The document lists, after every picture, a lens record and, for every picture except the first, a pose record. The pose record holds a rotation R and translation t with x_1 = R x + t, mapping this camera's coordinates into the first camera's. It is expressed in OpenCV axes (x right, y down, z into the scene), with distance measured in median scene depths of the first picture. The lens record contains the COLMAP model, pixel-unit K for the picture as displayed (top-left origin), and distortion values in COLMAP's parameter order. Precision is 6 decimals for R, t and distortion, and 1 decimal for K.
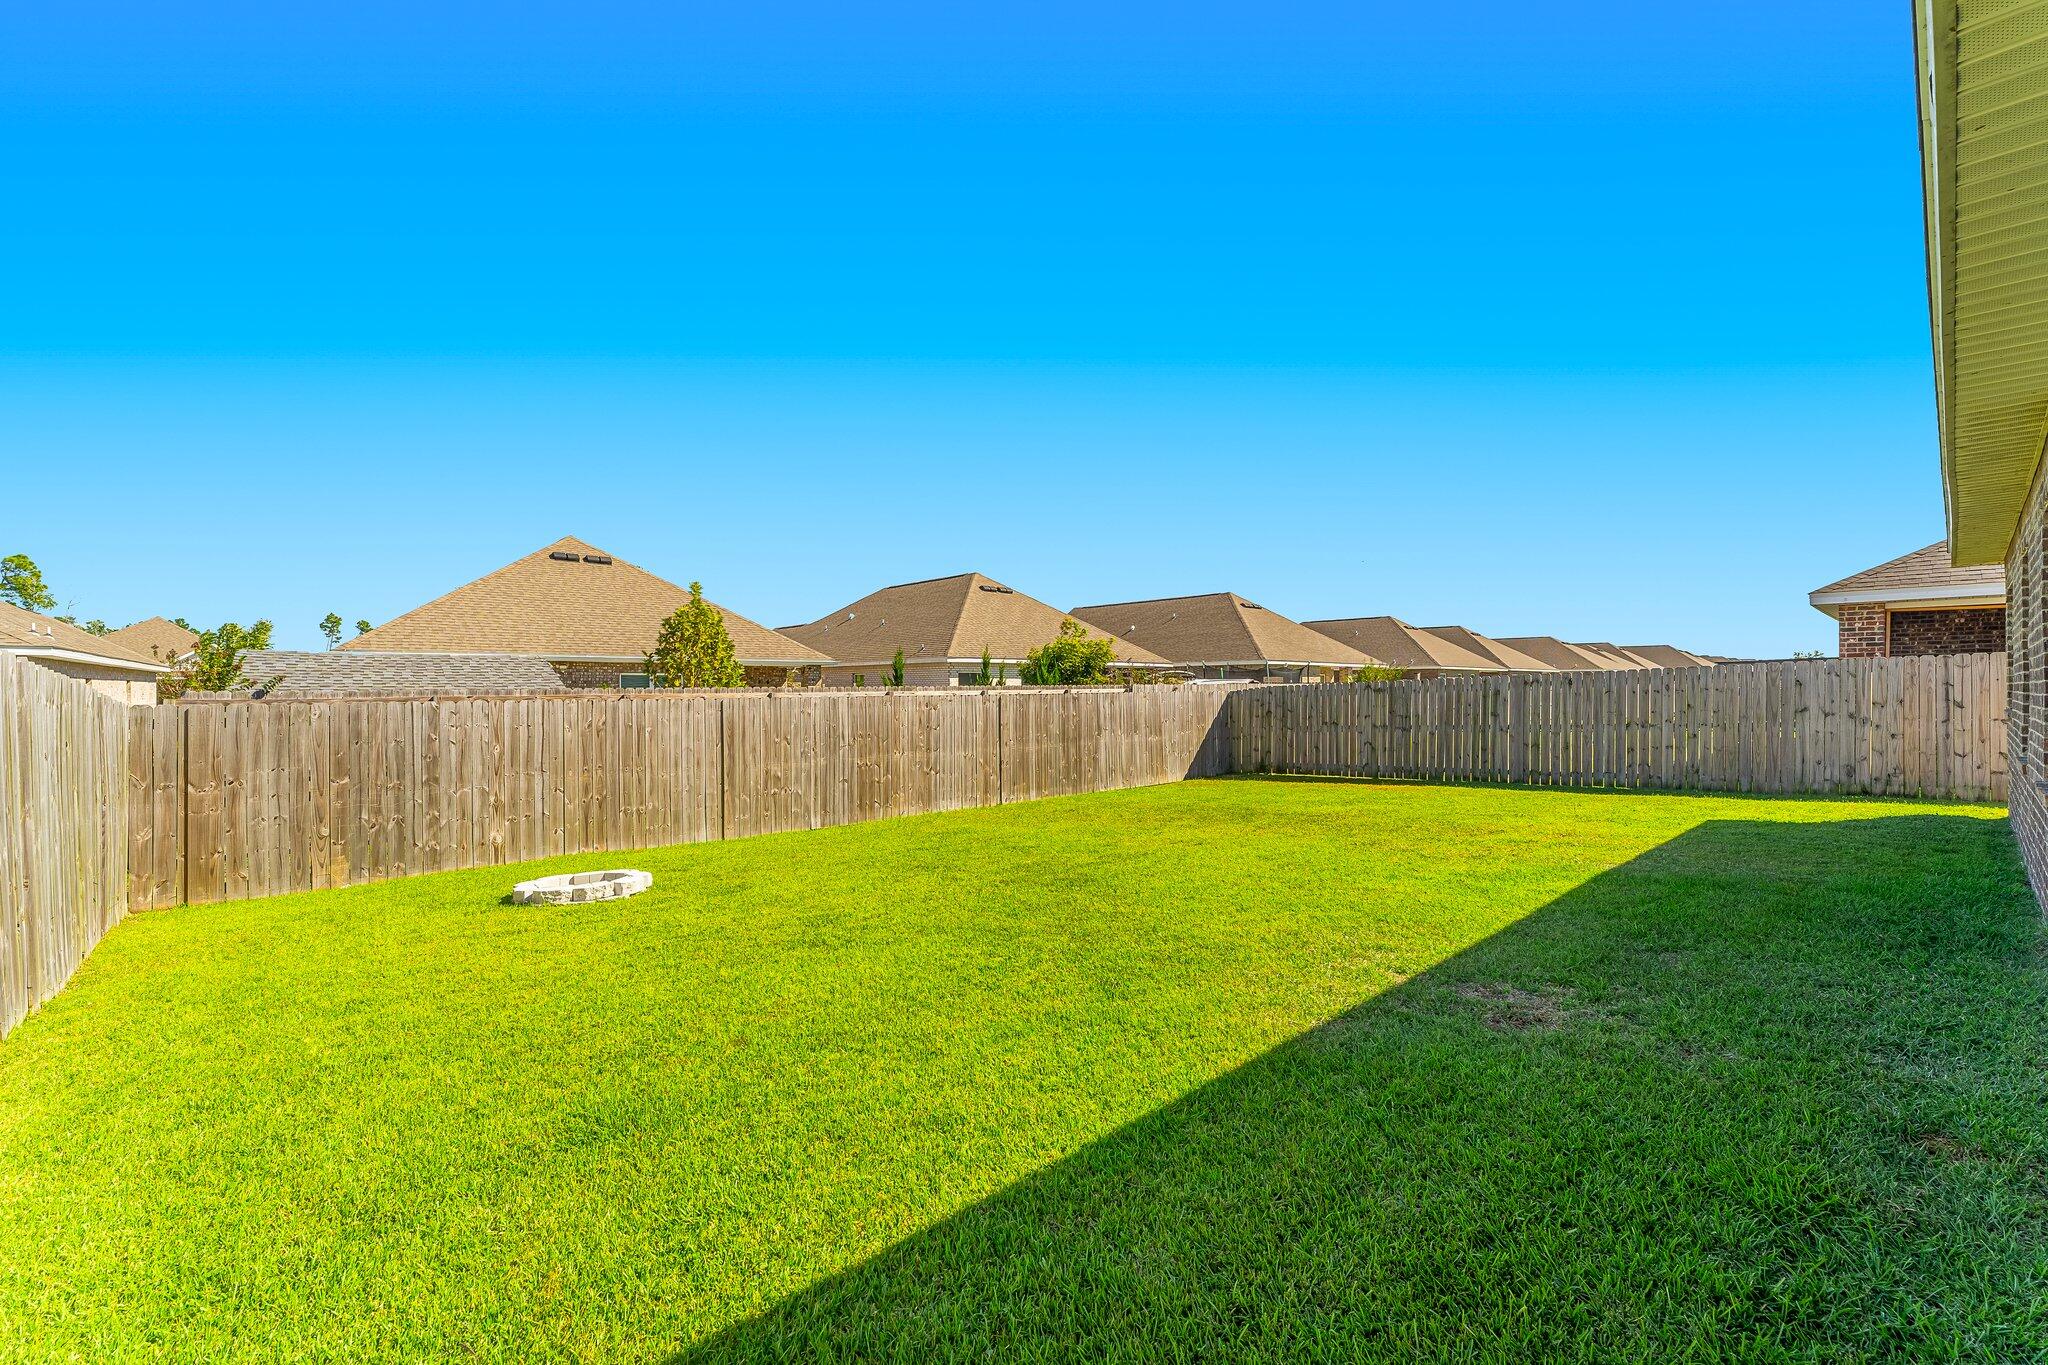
lens RADIAL K [[828.2, 0, 1019.5], [0, 828.2, 689.2], [0, 0, 1]] dist [0.001810, -0.000067]
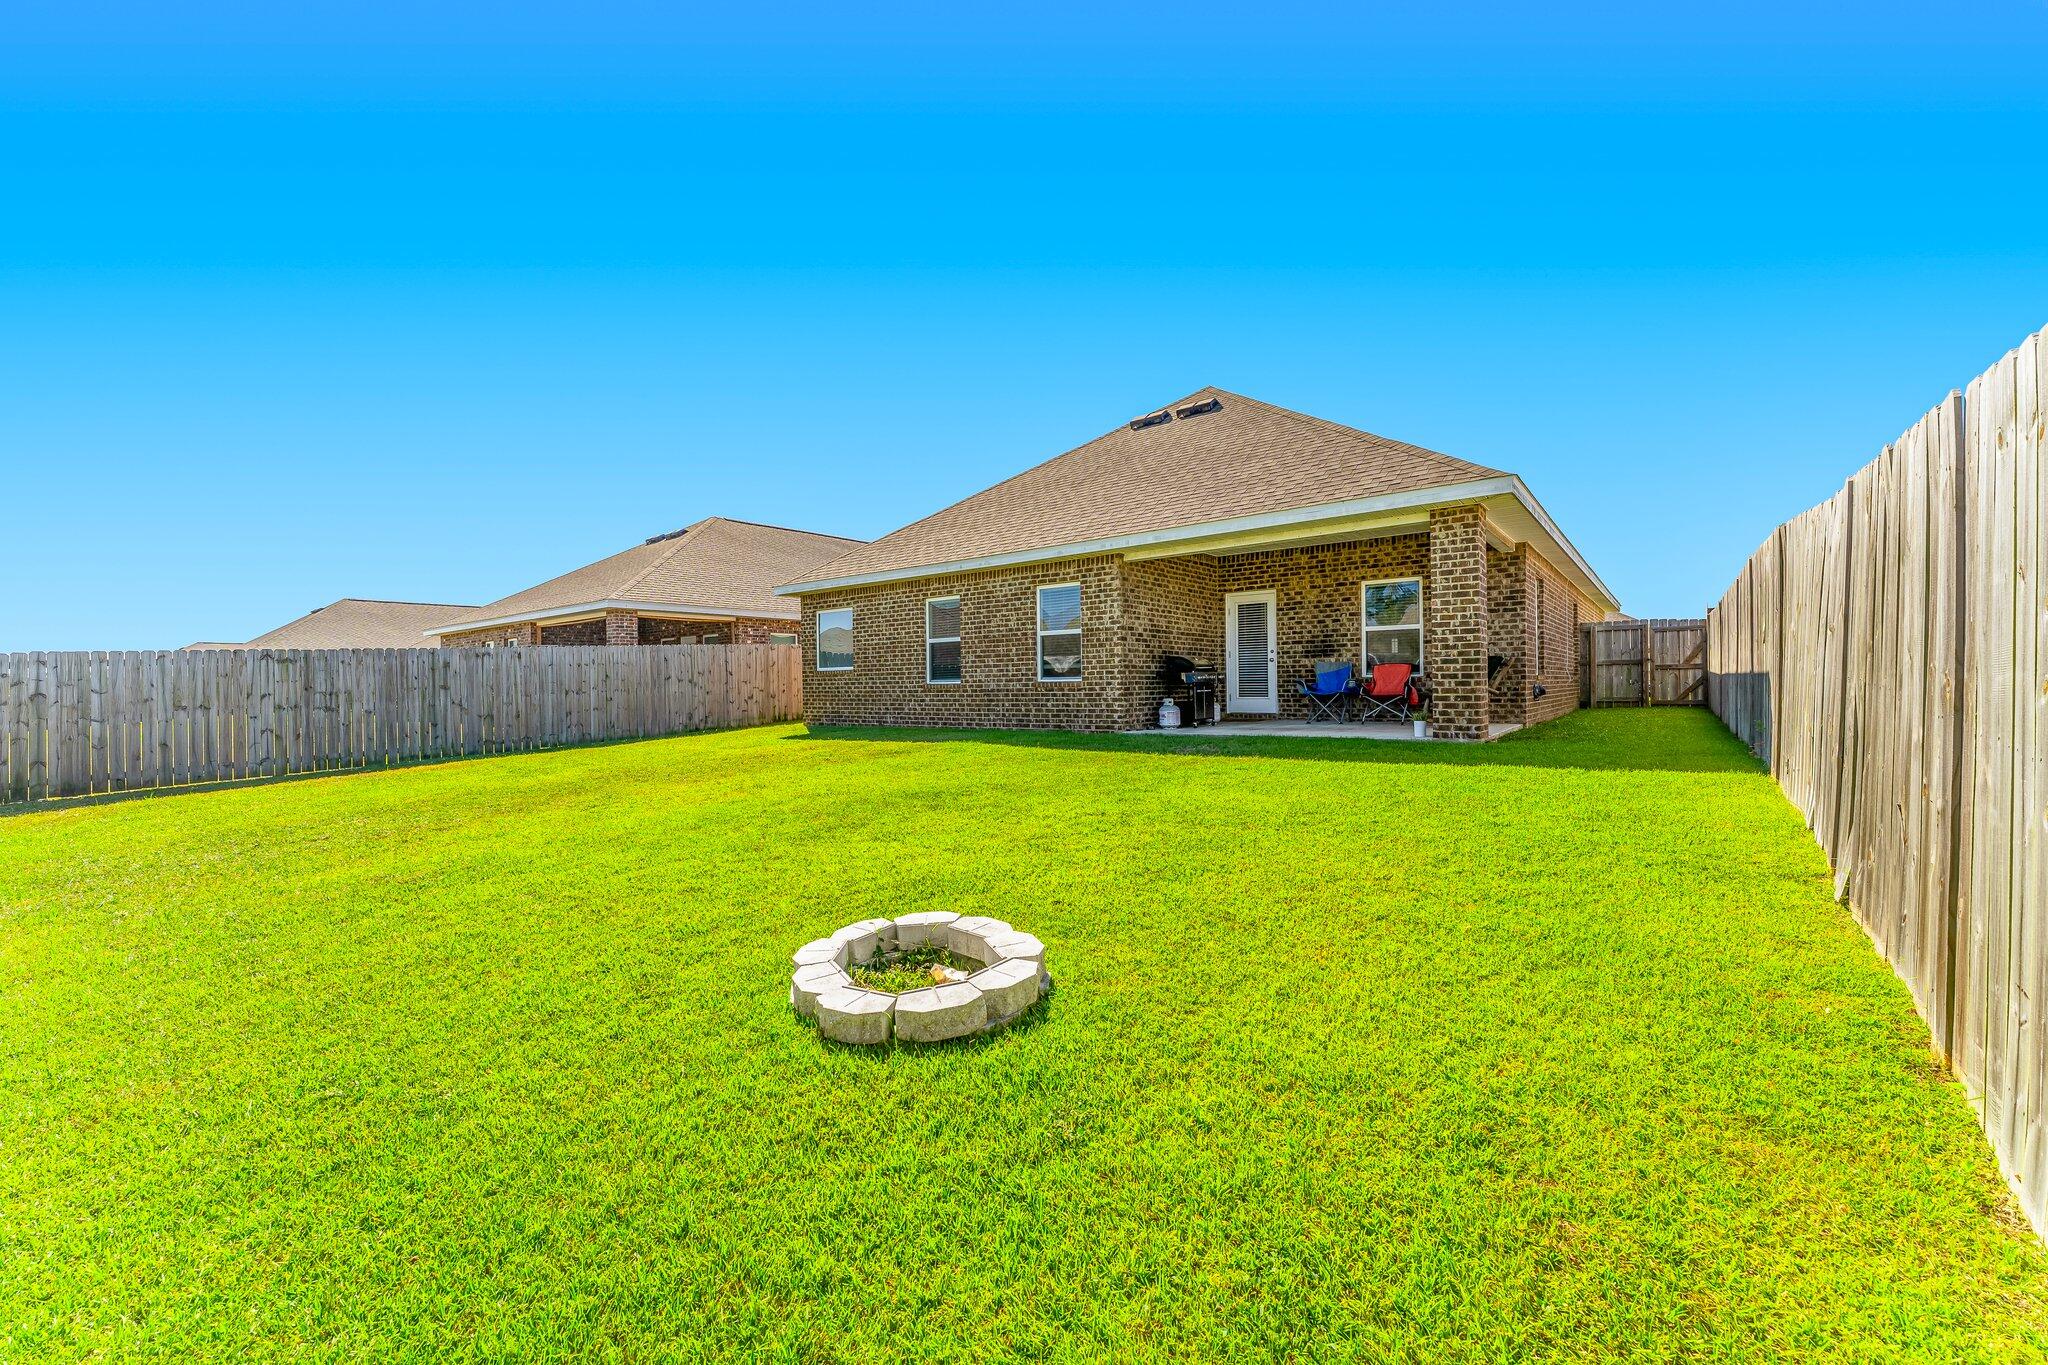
lens RADIAL K [[828.2, 0, 1017.0], [0, 828.2, 689.7], [0, 0, 1]] dist [0.001810, -0.000067]
pose [[-0.166995, -0.001861, 0.985956, -0.410254], [0.017108, 0.999842, 0.004785, 0.033533], [-0.985809, 0.017667, -0.166937, 0.420416]]
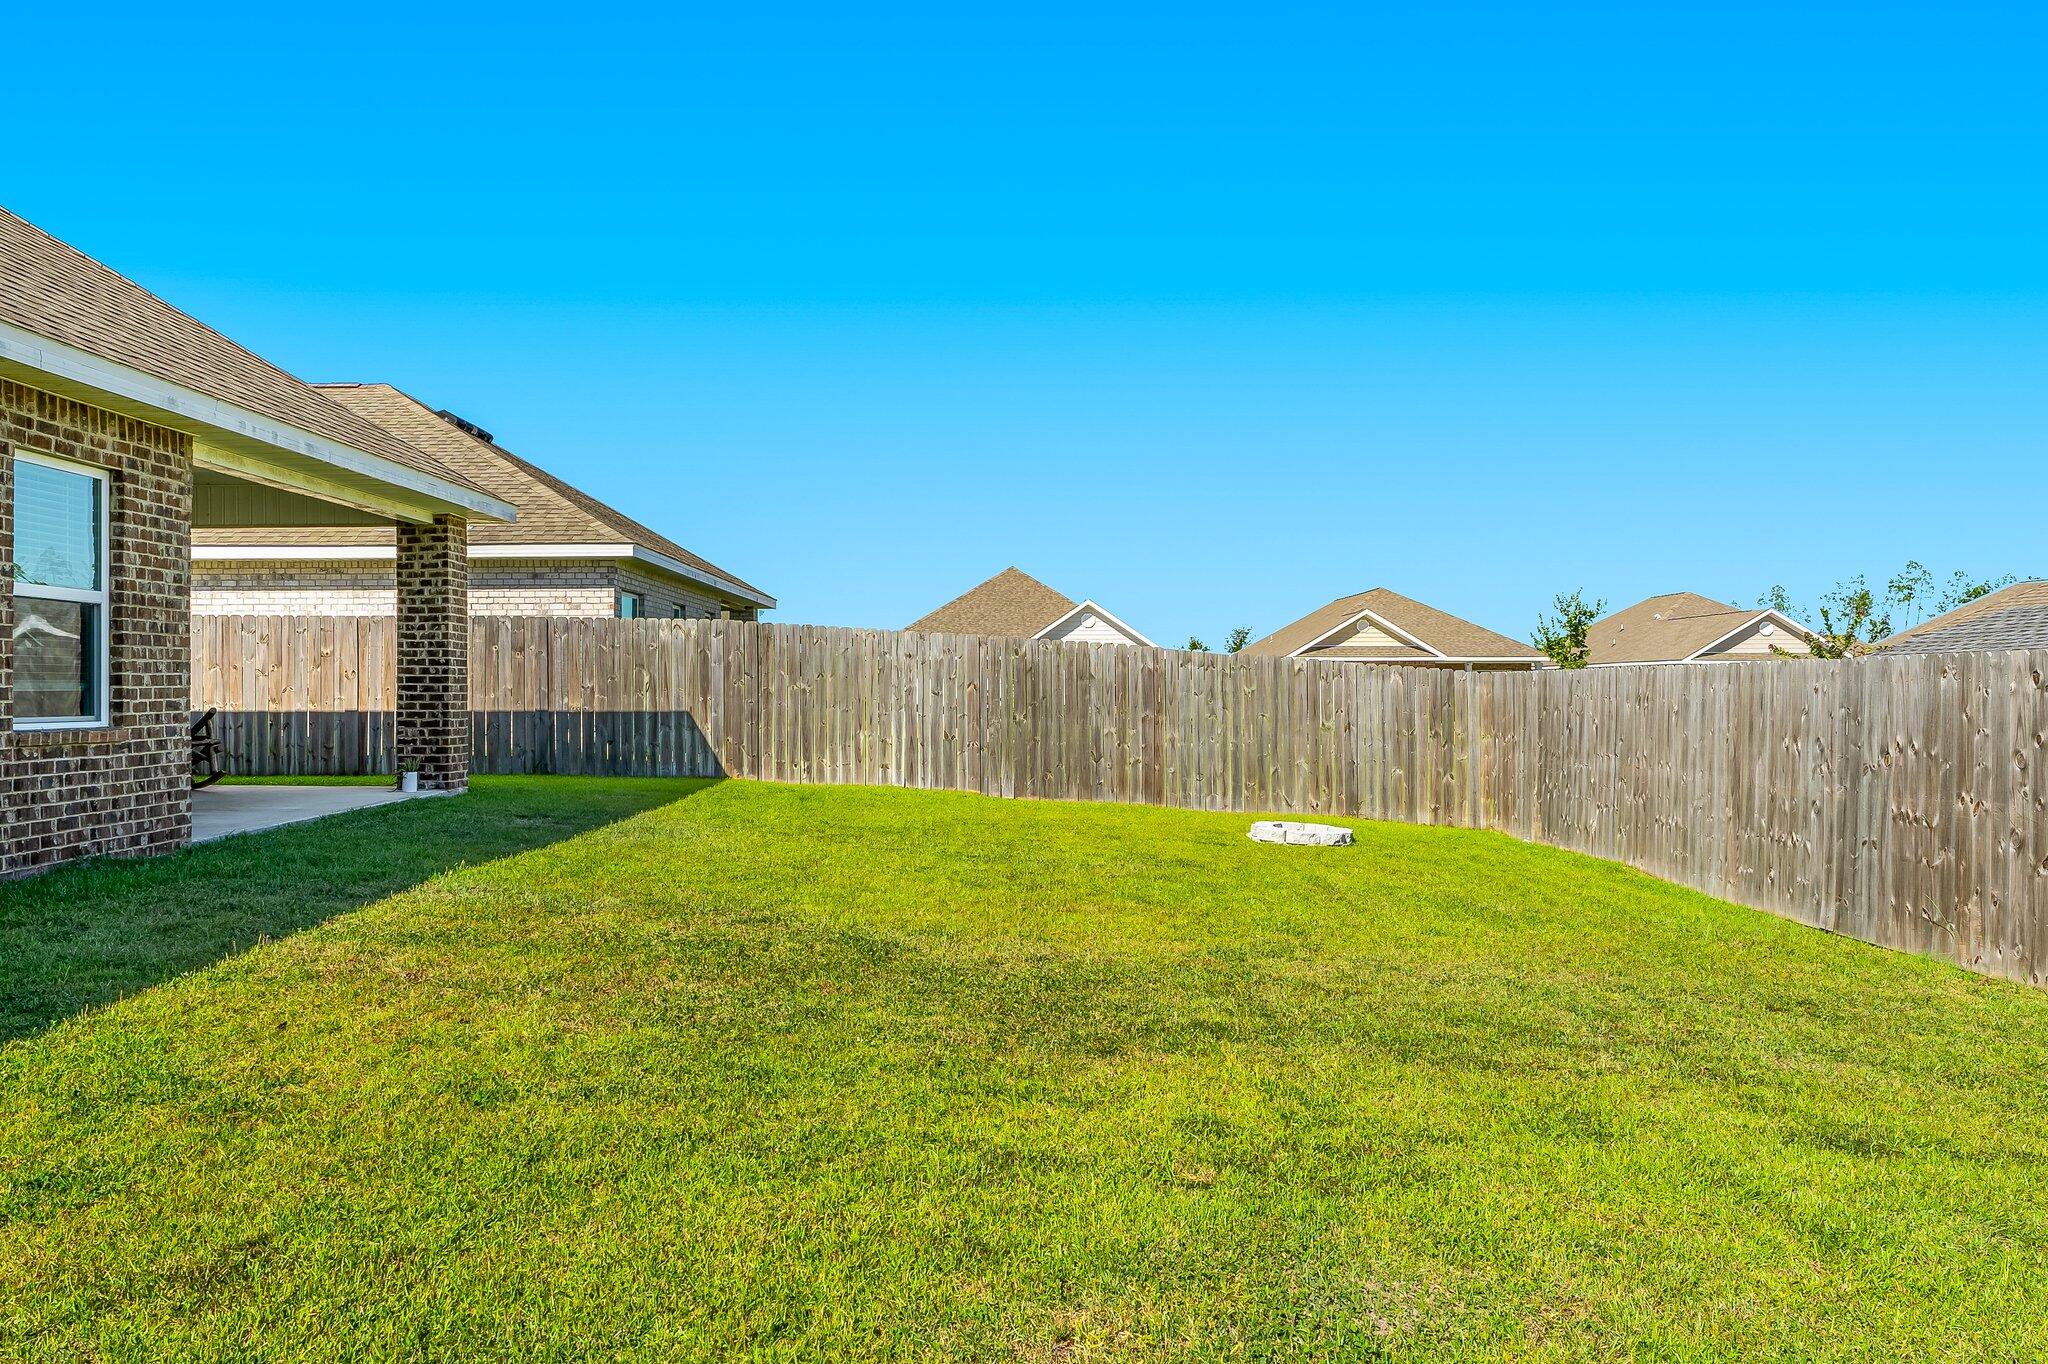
lens RADIAL K [[1432.1, 0, 1022.4], [0, 1432.1, 694.4], [0, 0, 1]] dist [0.003006, 0.001991]
pose [[-0.643255, 0.004388, -0.765639, 0.481657], [-0.000181, 0.999983, 0.005883, 0.016181], [0.765652, 0.003923, -0.643243, 0.802504]]
